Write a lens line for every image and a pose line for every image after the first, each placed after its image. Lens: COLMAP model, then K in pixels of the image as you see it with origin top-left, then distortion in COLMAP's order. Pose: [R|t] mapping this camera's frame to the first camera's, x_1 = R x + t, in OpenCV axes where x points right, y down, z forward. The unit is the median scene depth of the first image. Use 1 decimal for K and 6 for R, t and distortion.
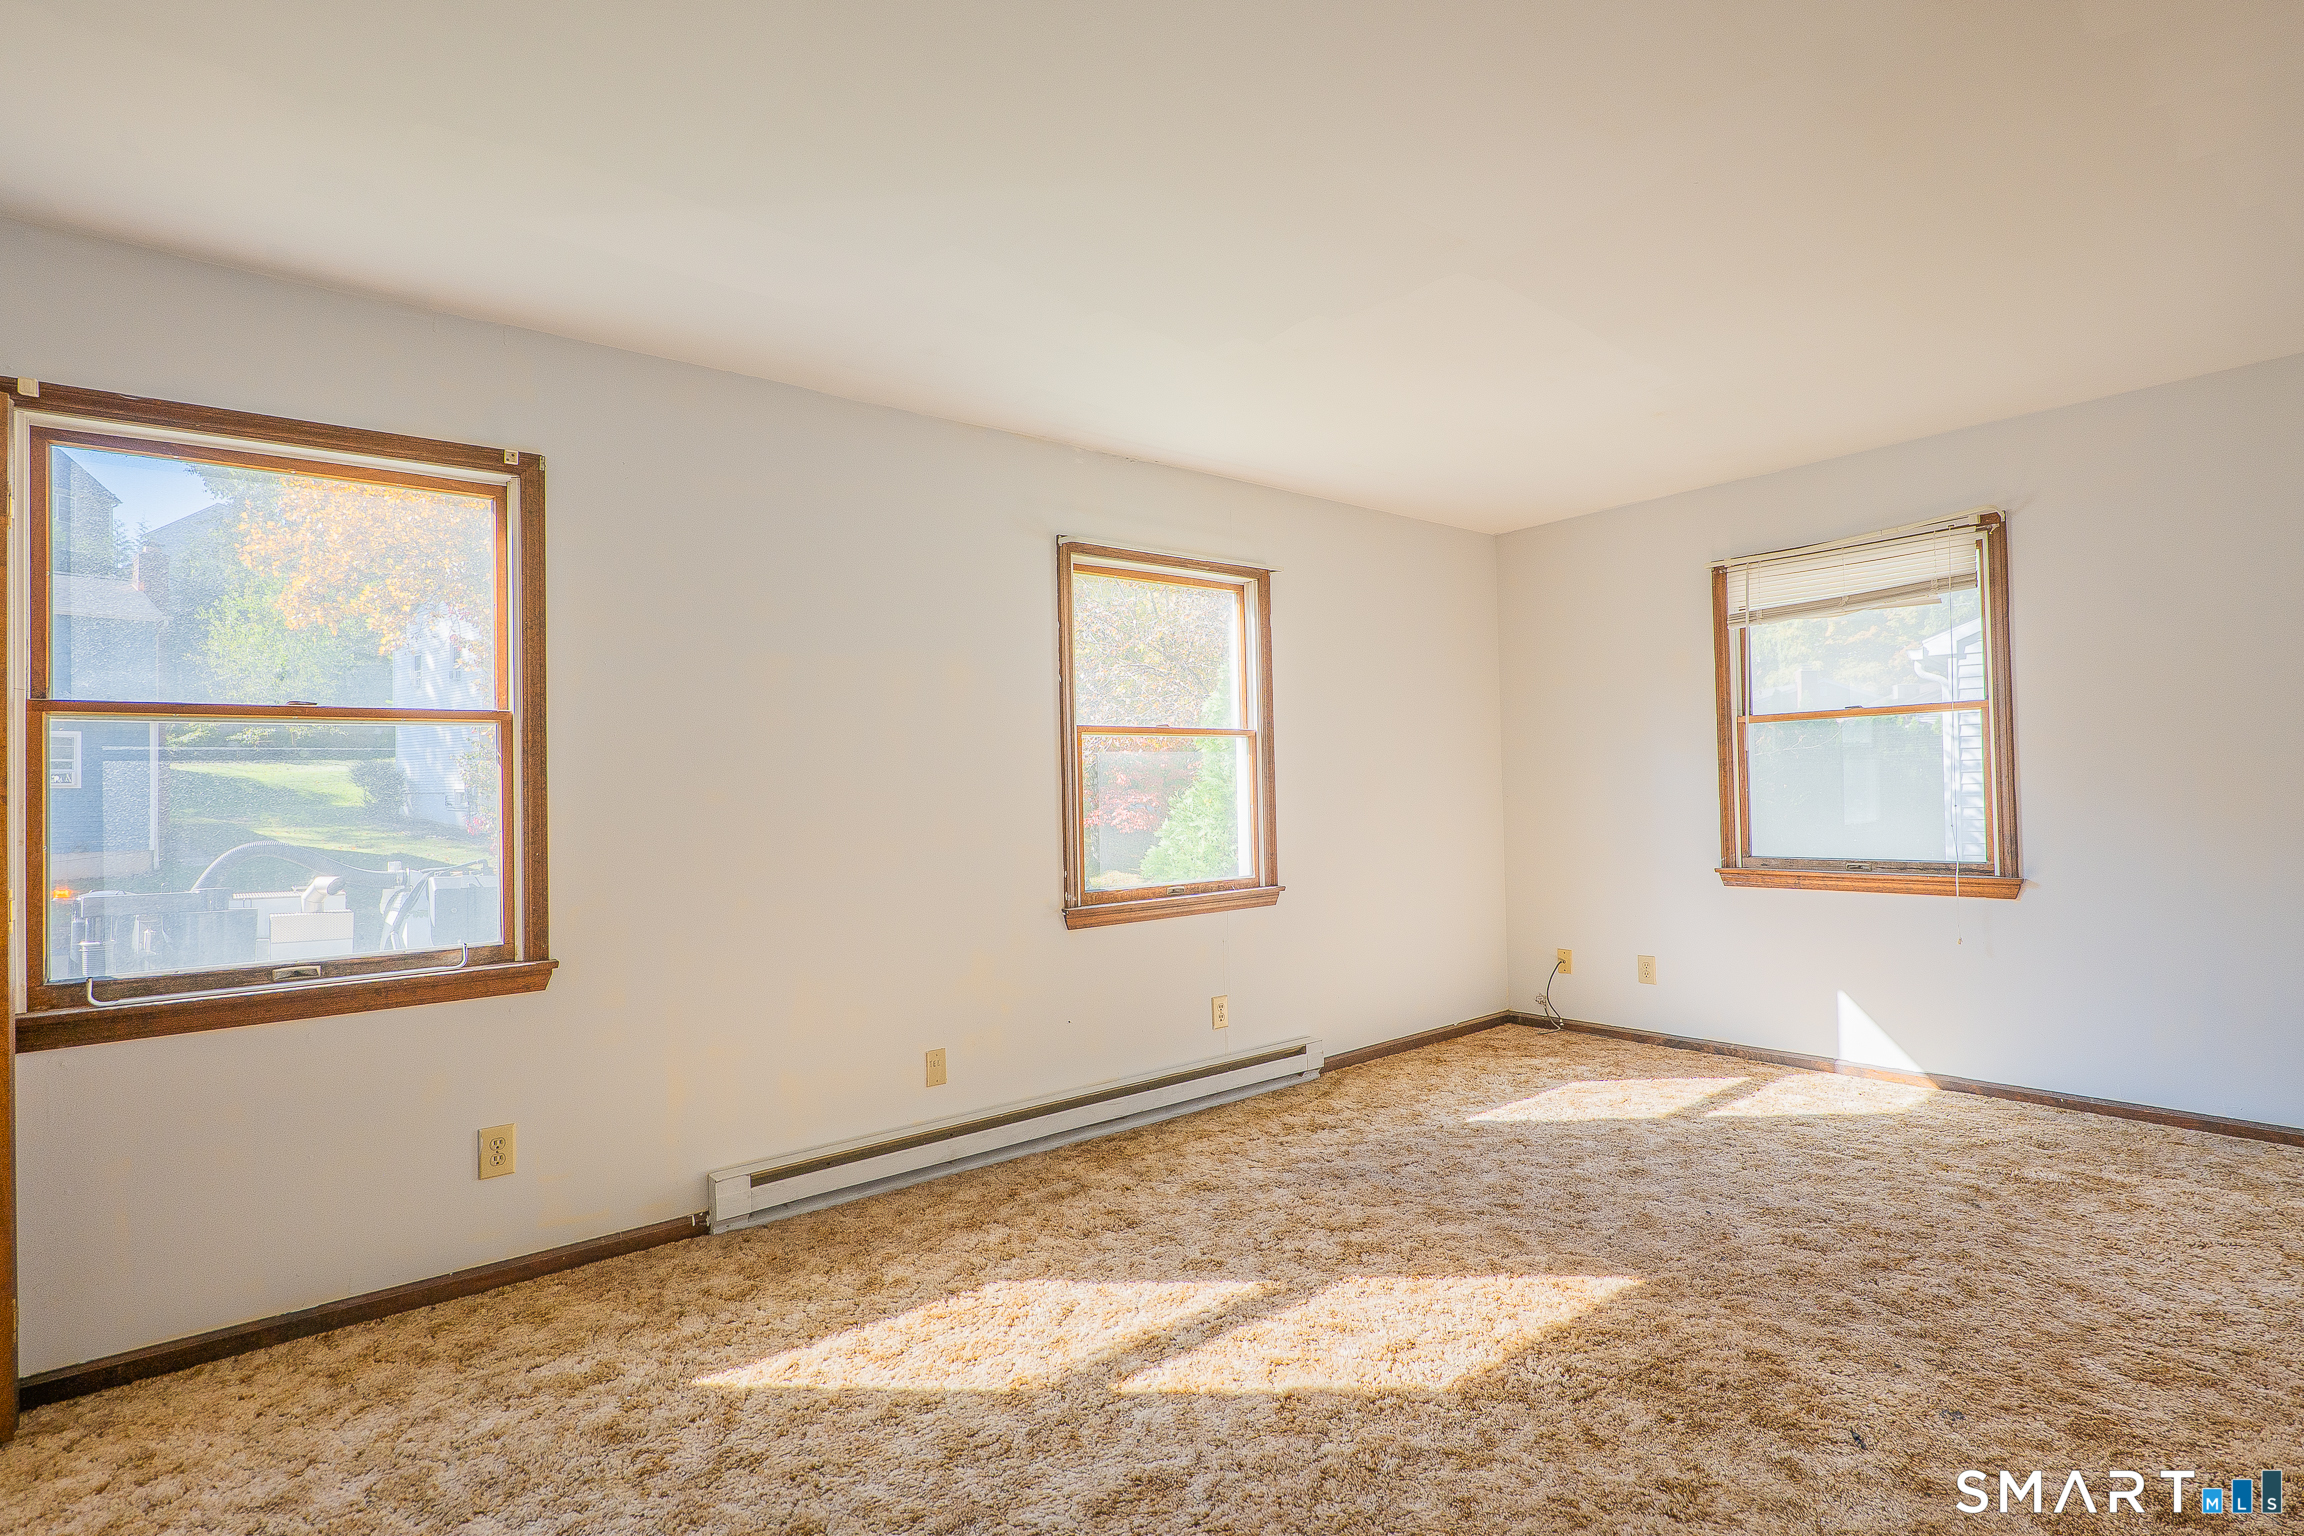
lens RADIAL K [[1115.7, 0, 1161.2], [0, 1115.7, 771.3], [0, 0, 1]] dist [-0.010771, 0.000187]
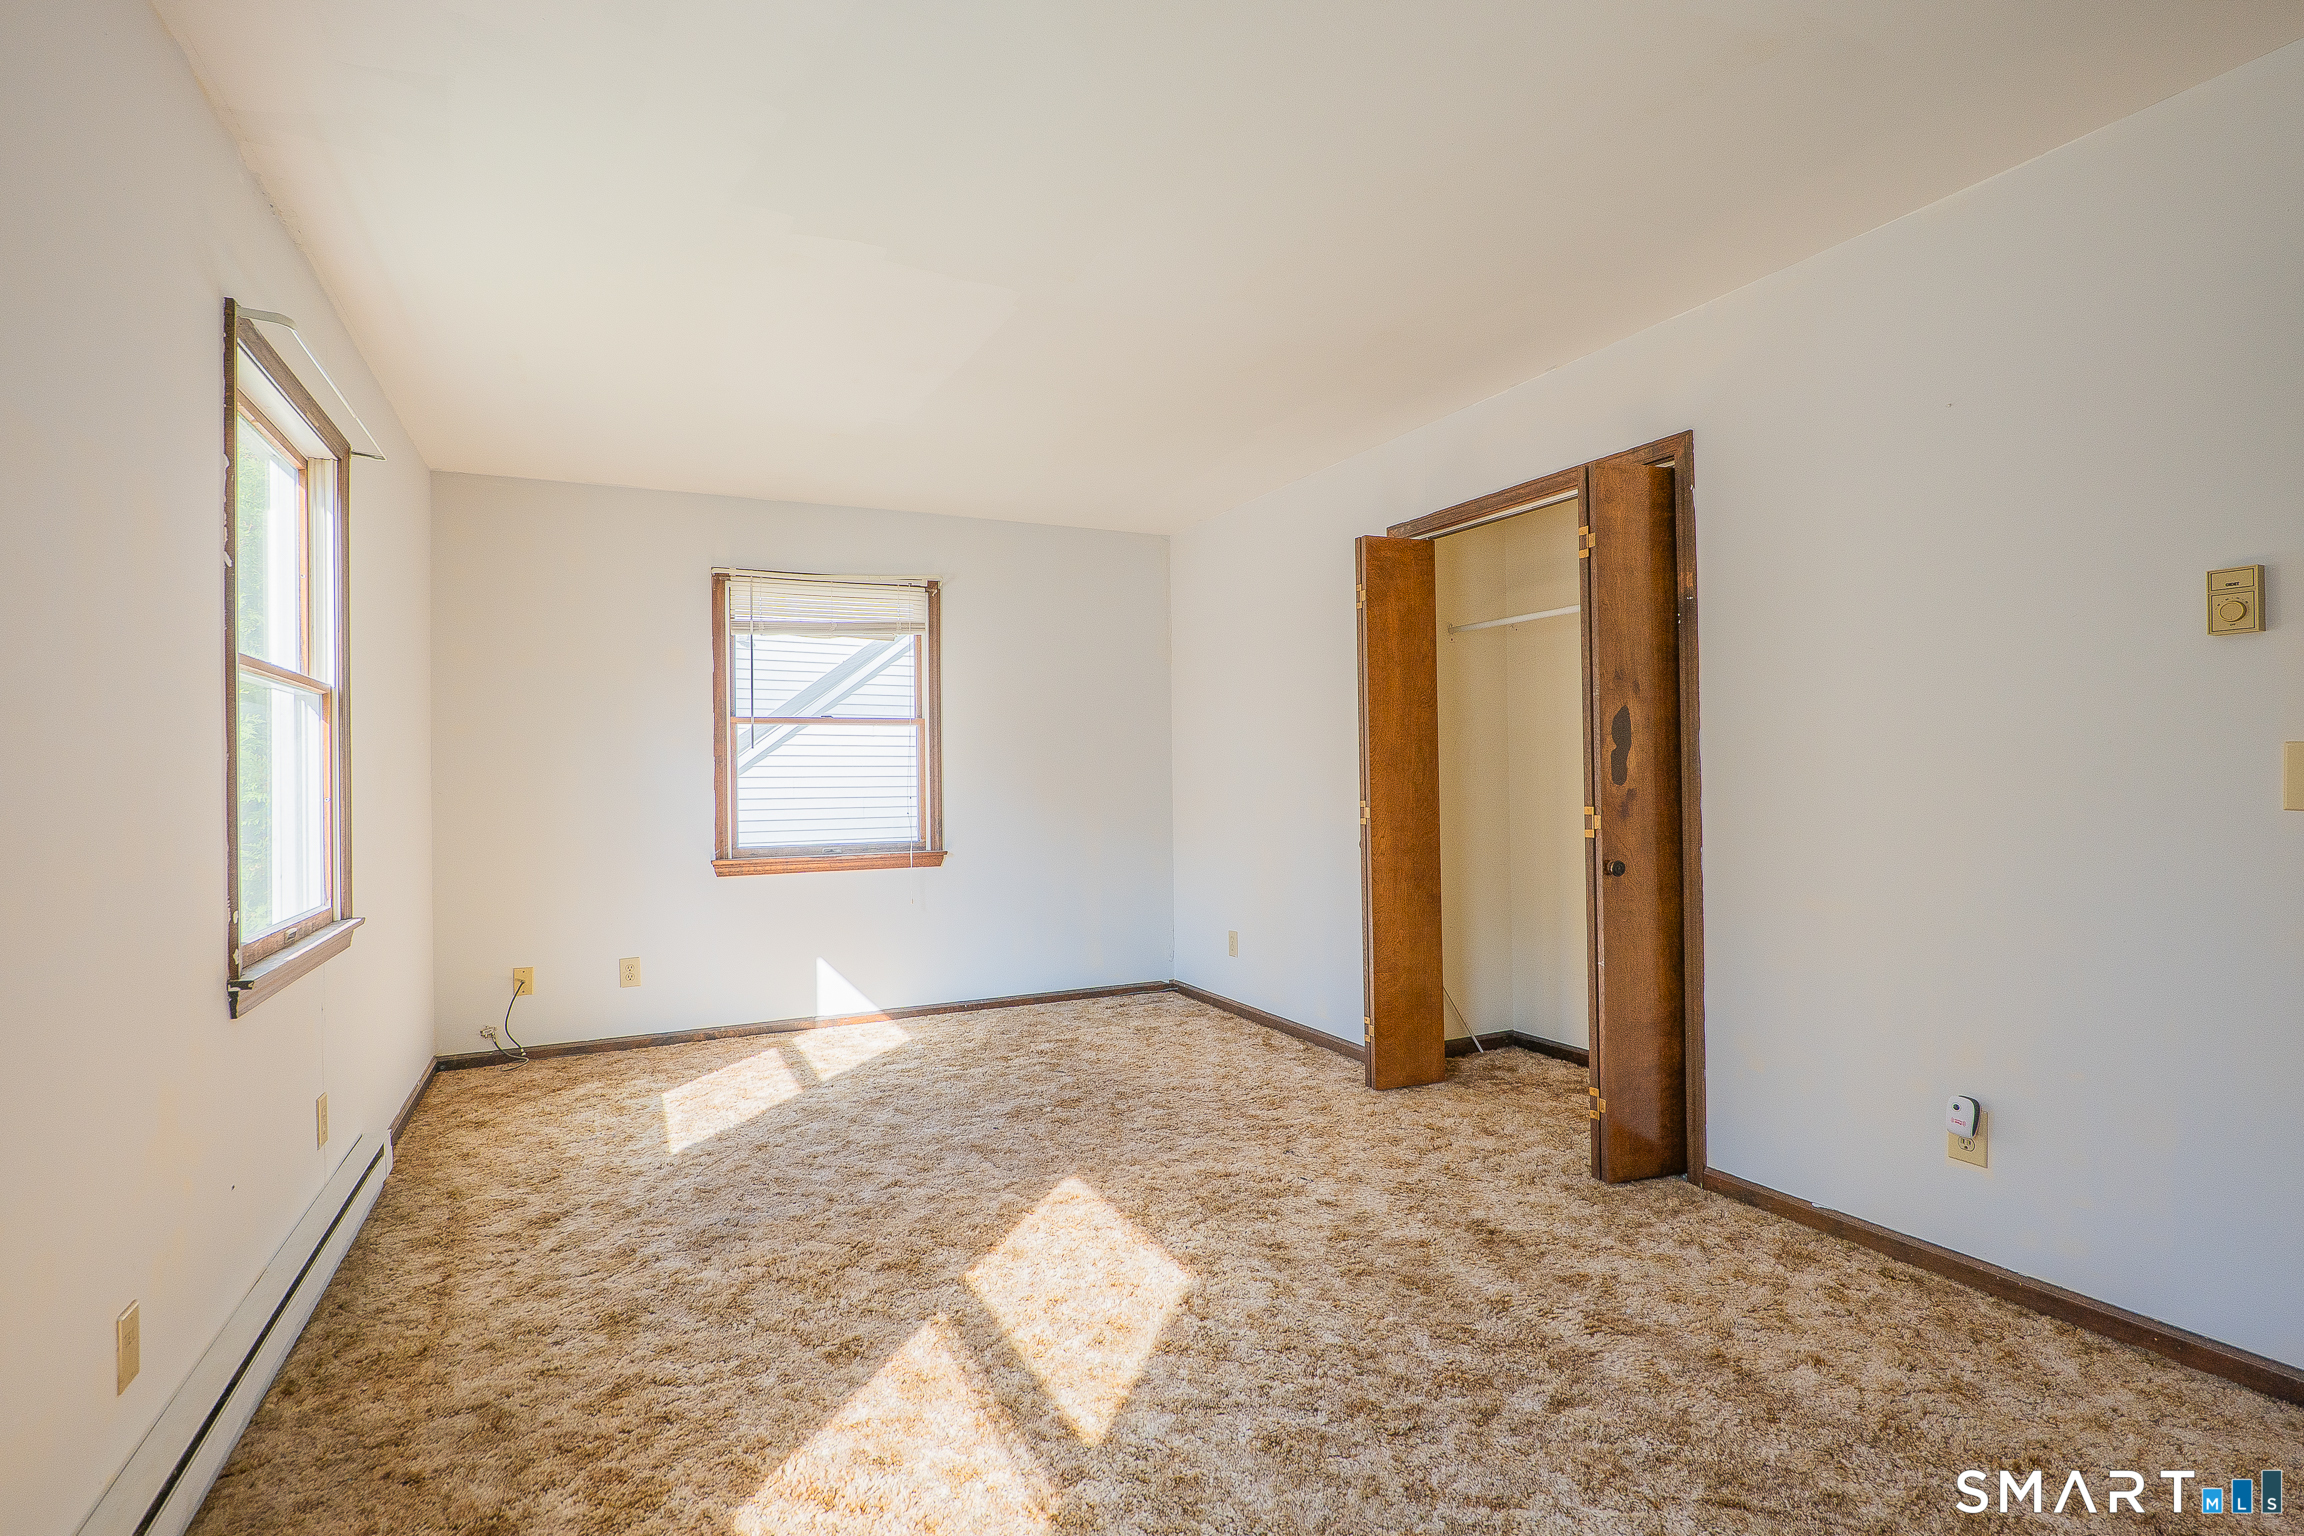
lens RADIAL K [[1115.7, 0, 1160.6], [0, 1115.7, 772.7], [0, 0, 1]] dist [-0.010771, 0.000187]
pose [[0.218687, 0.025950, 0.975450, -0.515655], [-0.013898, 0.999628, -0.023477, 0.028303], [-0.975696, -0.008422, 0.218966, 0.438254]]
